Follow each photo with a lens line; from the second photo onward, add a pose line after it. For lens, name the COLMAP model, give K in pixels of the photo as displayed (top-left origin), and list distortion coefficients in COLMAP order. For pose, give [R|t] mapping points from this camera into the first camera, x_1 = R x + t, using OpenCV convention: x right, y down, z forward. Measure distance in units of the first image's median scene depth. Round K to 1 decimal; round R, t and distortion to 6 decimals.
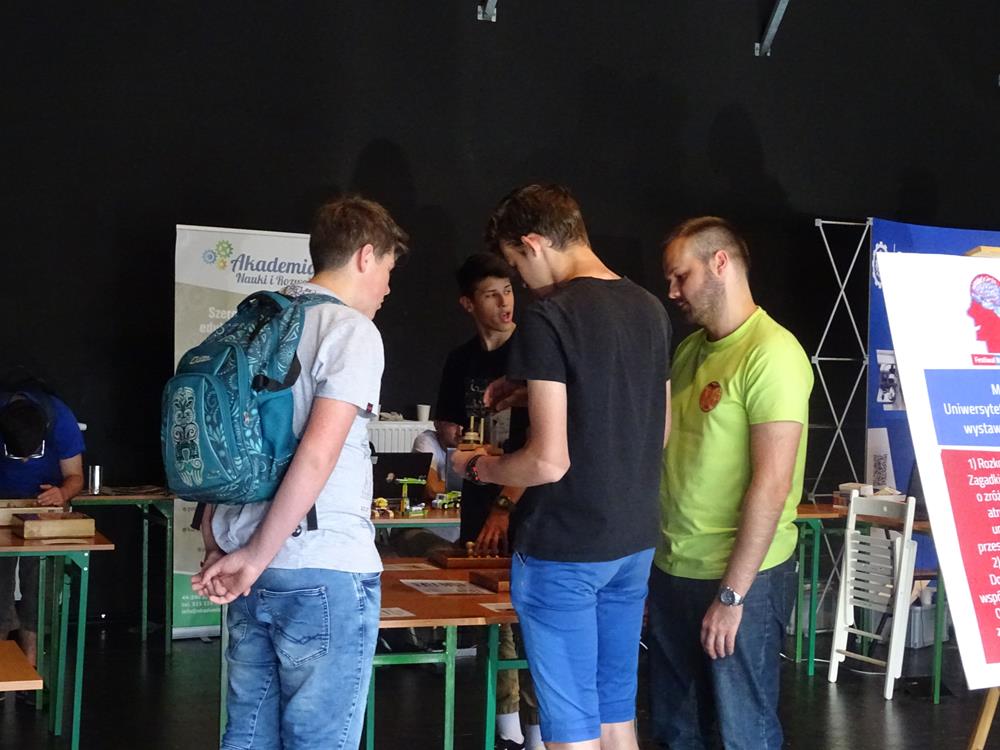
lens RADIAL K [[1652.5, 0, 498.3], [0, 1652.5, 374.0], [0, 0, 1]] dist [0.056409, 0.000000]
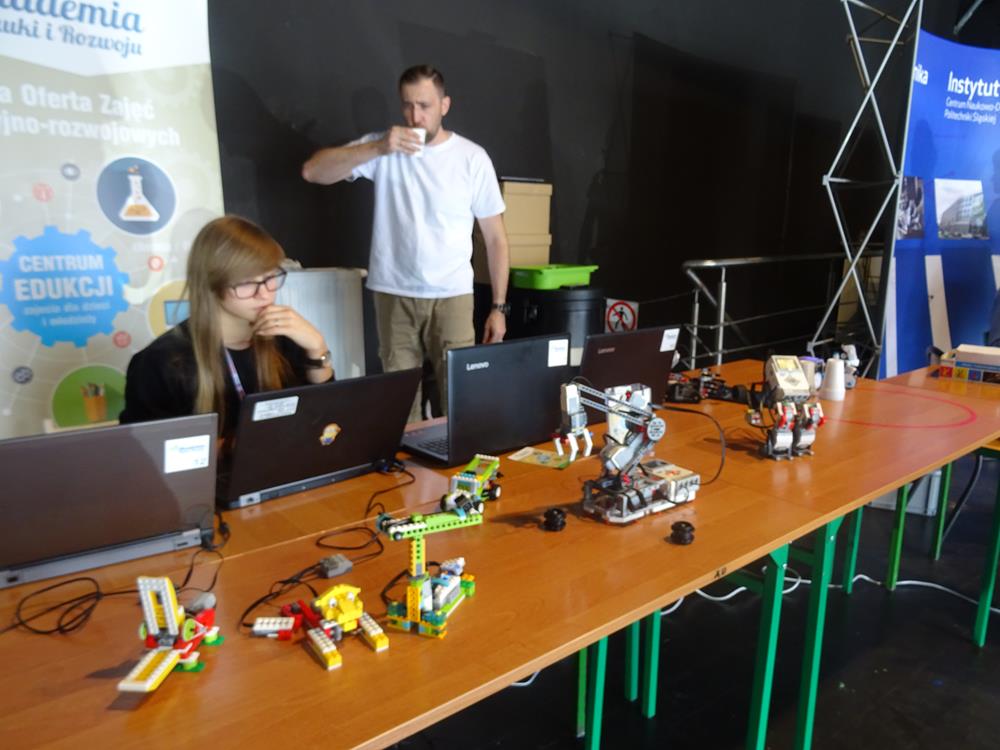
lens RADIAL K [[730.2, 0, 503.8], [0, 730.2, 374.3], [0, 0, 1]] dist [0.005938, 0.006413]
pose [[0.966560, -0.069514, 0.246841, -0.057936], [0.018511, 0.978961, 0.203206, 0.008849], [-0.255773, -0.191841, 0.947511, 0.702556]]
